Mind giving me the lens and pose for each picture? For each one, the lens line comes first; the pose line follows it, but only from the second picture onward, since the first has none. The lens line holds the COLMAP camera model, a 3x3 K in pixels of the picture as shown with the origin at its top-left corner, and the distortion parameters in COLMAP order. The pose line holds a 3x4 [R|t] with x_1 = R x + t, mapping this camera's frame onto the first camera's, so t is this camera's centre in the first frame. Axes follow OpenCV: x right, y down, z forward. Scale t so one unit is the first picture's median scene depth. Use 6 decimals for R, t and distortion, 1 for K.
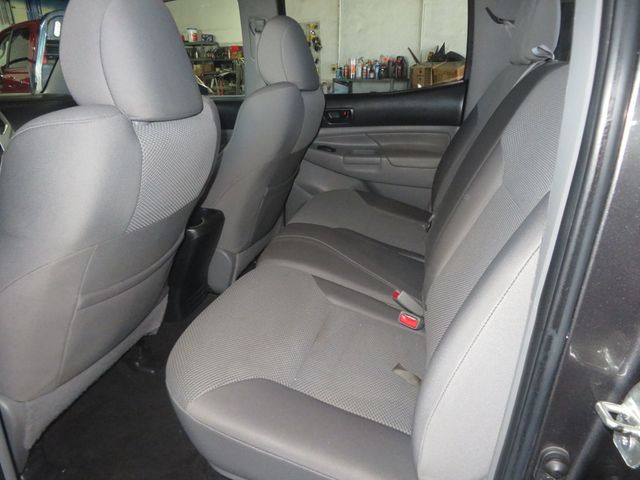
lens RADIAL K [[466.1, 0, 320.0], [0, 466.1, 240.0], [0, 0, 1]] dist [0.001024, 0.004115]
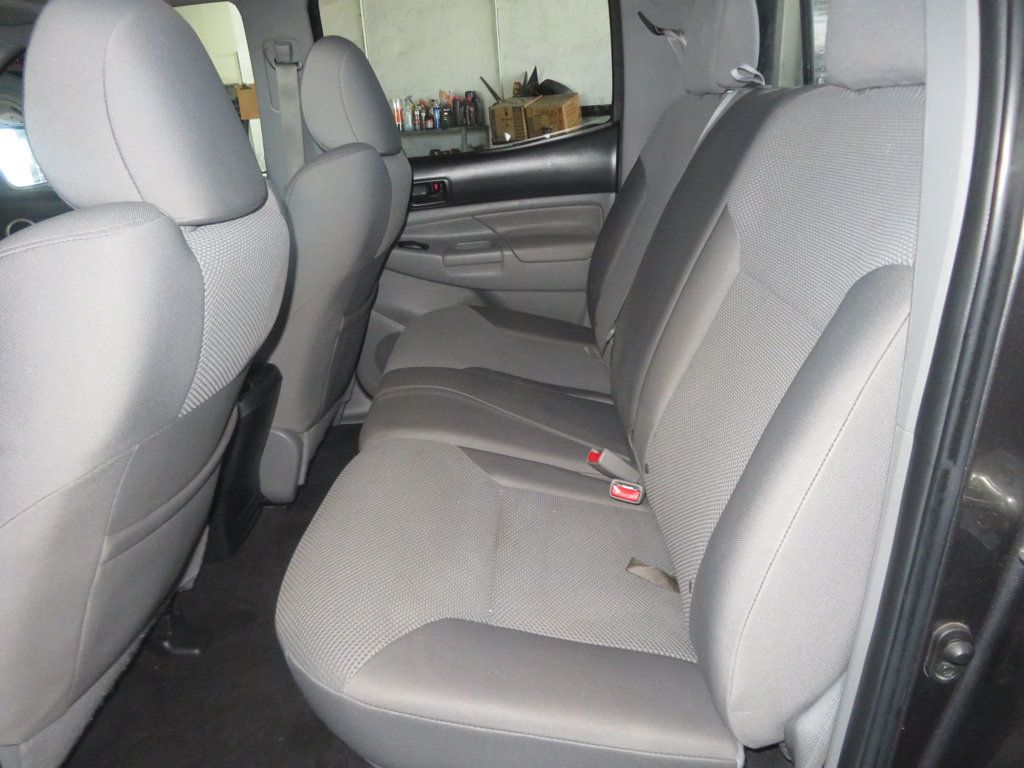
lens RADIAL K [[745.7, 0, 512.0], [0, 745.7, 384.0], [0, 0, 1]] dist [0.001024, 0.004115]
pose [[0.971562, -0.131418, 0.196968, -0.097206], [0.132089, 0.991190, 0.009786, -0.005945], [-0.196519, 0.016509, 0.980361, 0.000398]]
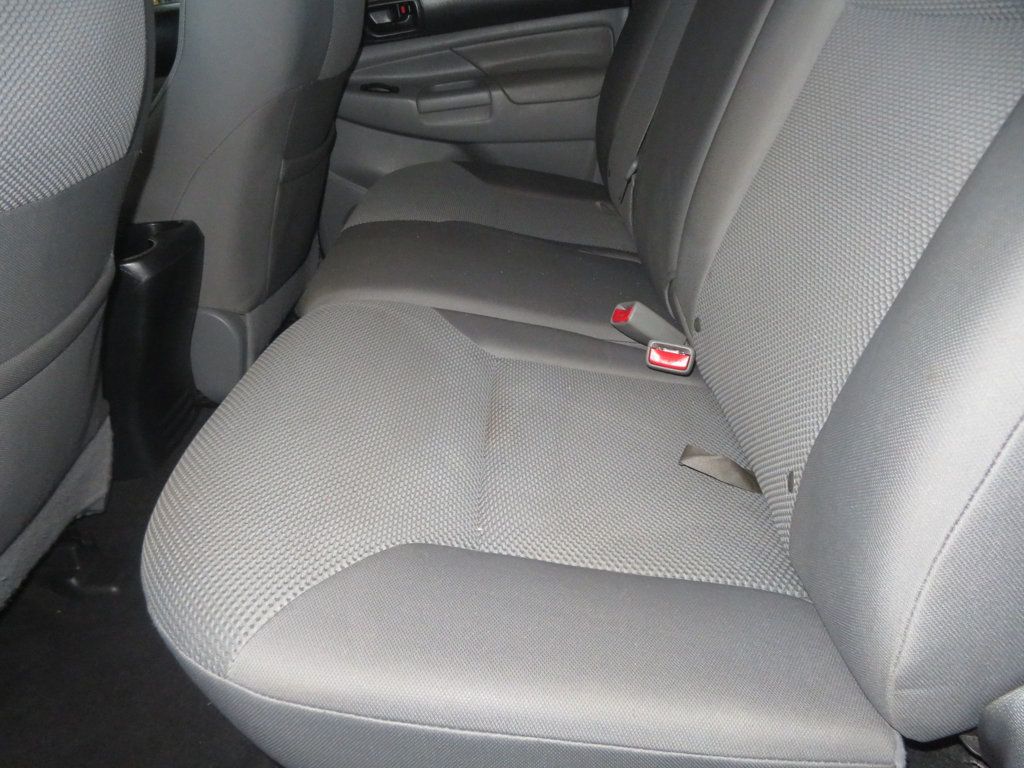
lens RADIAL K [[745.9, 0, 512.0], [0, 745.9, 384.0], [0, 0, 1]] dist [0.000510, 0.002805]
pose [[0.966306, -0.187150, 0.176715, -0.062299], [0.167143, 0.978337, 0.122144, 0.052175], [-0.195746, -0.088491, 0.976654, 0.193415]]
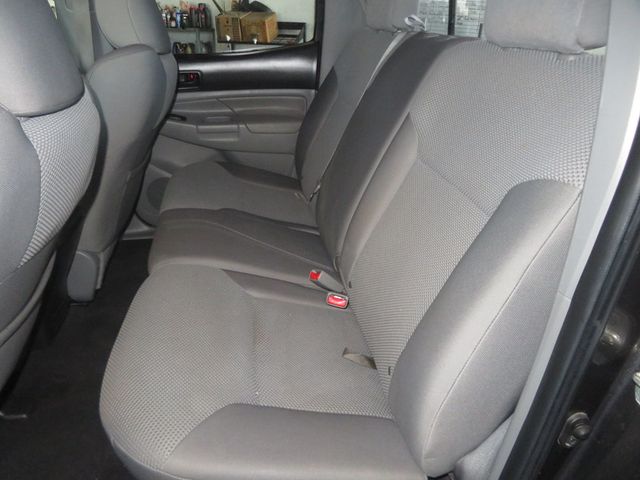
lens RADIAL K [[466.1, 0, 320.0], [0, 466.1, 240.0], [0, 0, 1]] dist [0.001024, 0.004115]
pose [[0.914380, -0.144122, 0.378335, -0.129431], [0.106097, 0.987135, 0.119616, -0.050822], [-0.390707, -0.069234, 0.917908, 0.068119]]
